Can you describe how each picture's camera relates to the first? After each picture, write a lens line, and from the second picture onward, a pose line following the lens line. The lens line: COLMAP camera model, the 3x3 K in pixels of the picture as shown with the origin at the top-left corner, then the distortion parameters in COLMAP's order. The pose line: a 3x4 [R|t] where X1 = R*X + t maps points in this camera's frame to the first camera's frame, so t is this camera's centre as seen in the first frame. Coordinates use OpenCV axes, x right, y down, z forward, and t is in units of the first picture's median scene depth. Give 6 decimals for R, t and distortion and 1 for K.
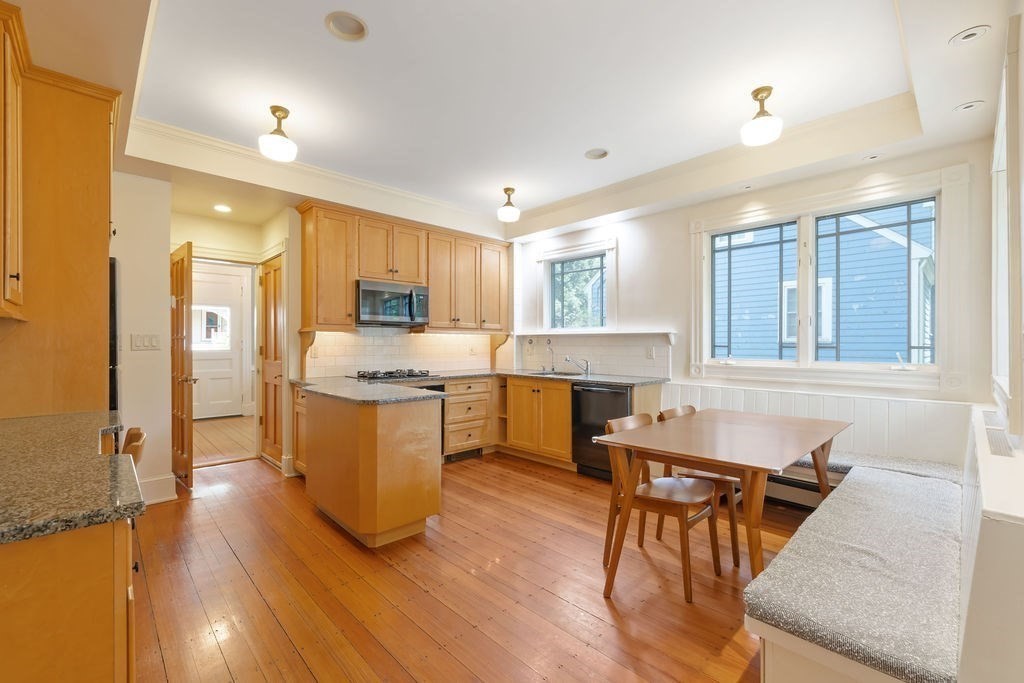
lens RADIAL K [[430.7, 0, 505.0], [0, 430.7, 341.6], [0, 0, 1]] dist [-0.001387, 0.000029]
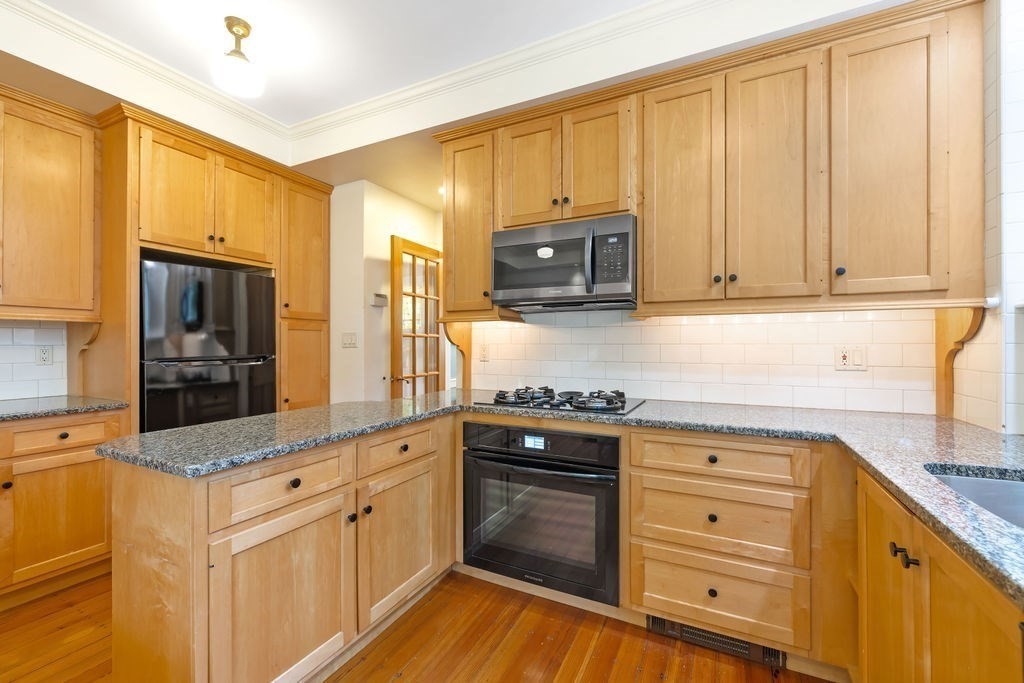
lens RADIAL K [[430.7, 0, 505.0], [0, 430.7, 341.6], [0, 0, 1]] dist [-0.001387, 0.000029]
pose [[0.331919, -0.005964, -0.943289, 0.197471], [0.003274, 0.999981, -0.005170, 0.008376], [0.943302, -0.001372, 0.331932, 0.702597]]
